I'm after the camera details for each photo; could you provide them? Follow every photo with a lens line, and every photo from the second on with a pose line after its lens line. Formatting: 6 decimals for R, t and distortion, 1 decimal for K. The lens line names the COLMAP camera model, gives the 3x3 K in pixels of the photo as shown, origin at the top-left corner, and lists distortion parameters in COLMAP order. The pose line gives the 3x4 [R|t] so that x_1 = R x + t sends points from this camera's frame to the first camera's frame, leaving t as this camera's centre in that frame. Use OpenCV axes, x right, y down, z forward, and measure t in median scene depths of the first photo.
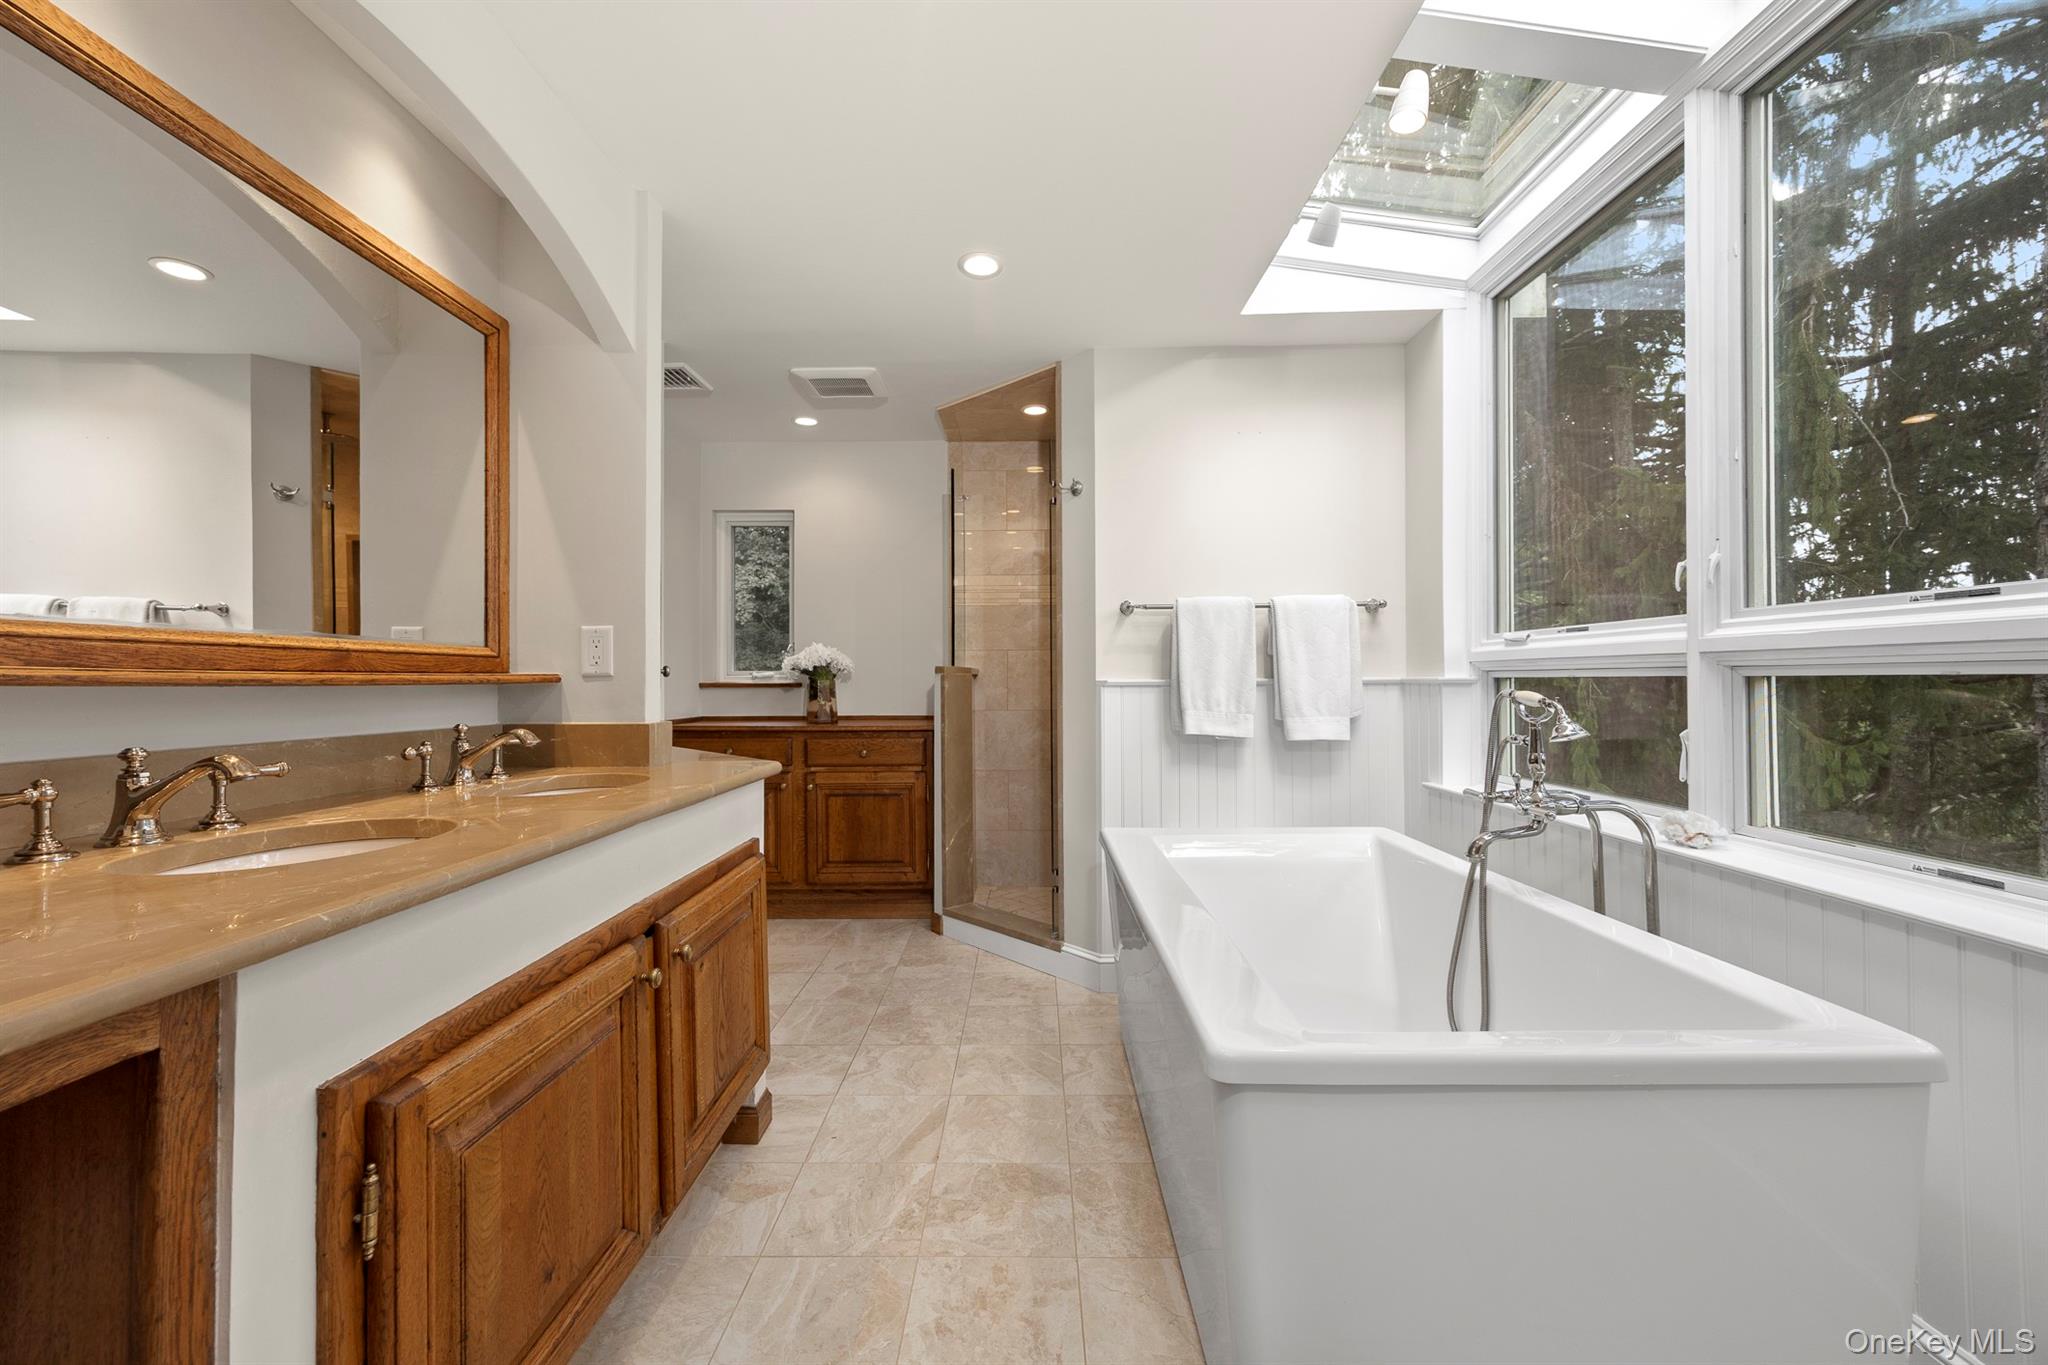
lens RADIAL K [[846.0, 0, 1022.5], [0, 846.0, 678.2], [0, 0, 1]] dist [-0.000221, -0.000019]
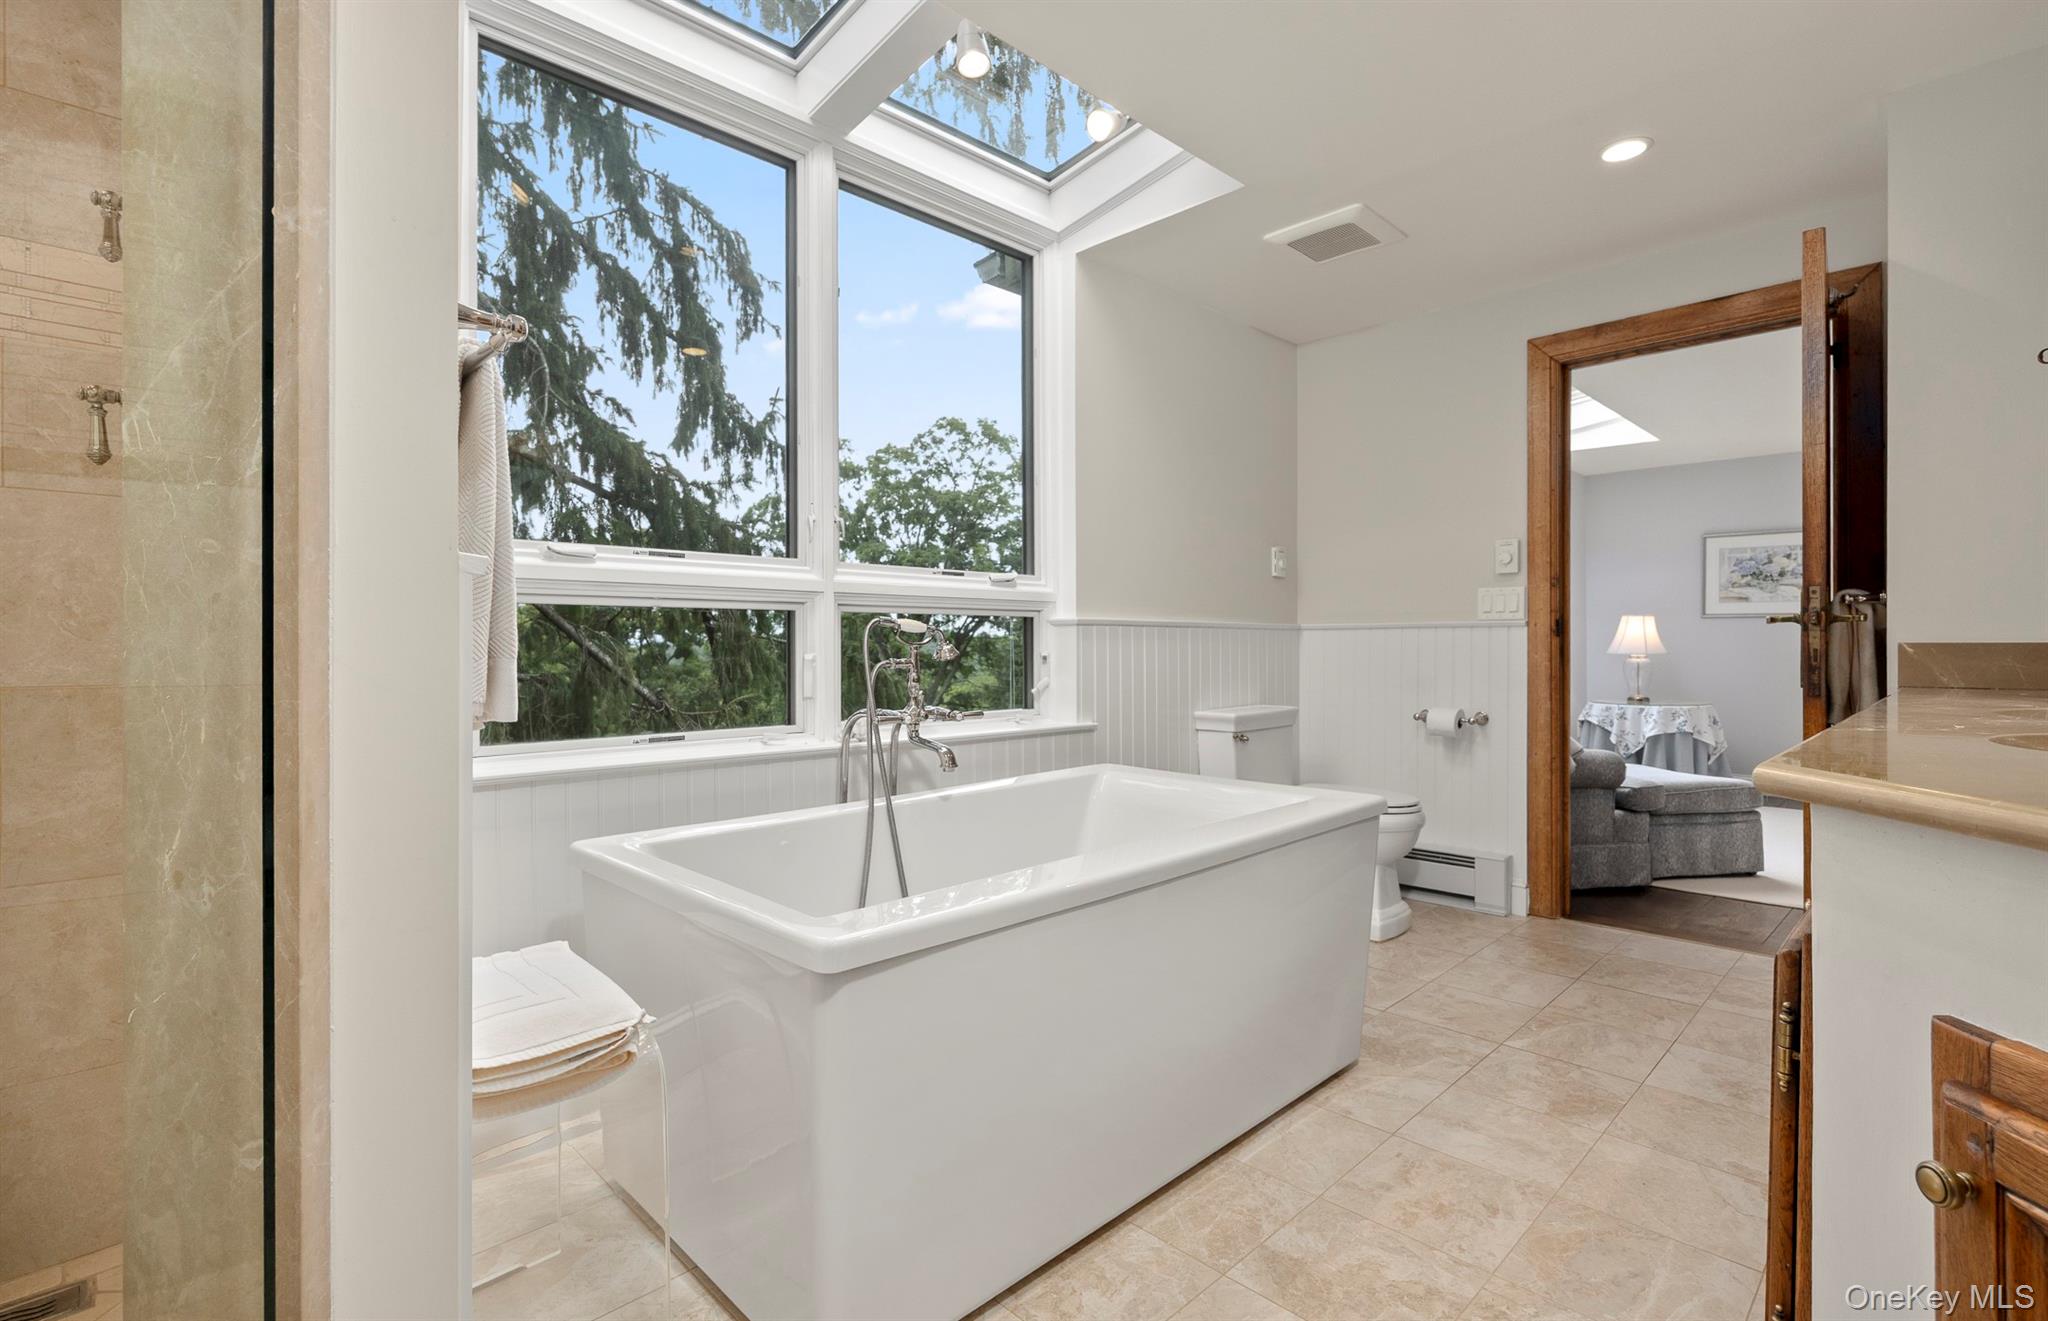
lens RADIAL K [[940.4, 0, 1022.6], [0, 940.4, 649.1], [0, 0, 1]] dist [0.003735, 0.000262]
pose [[-0.706627, 0.000744, 0.707585, -0.447617], [-0.003641, 0.999982, -0.004688, 0.062396], [-0.707576, -0.005889, -0.706612, 1.953462]]
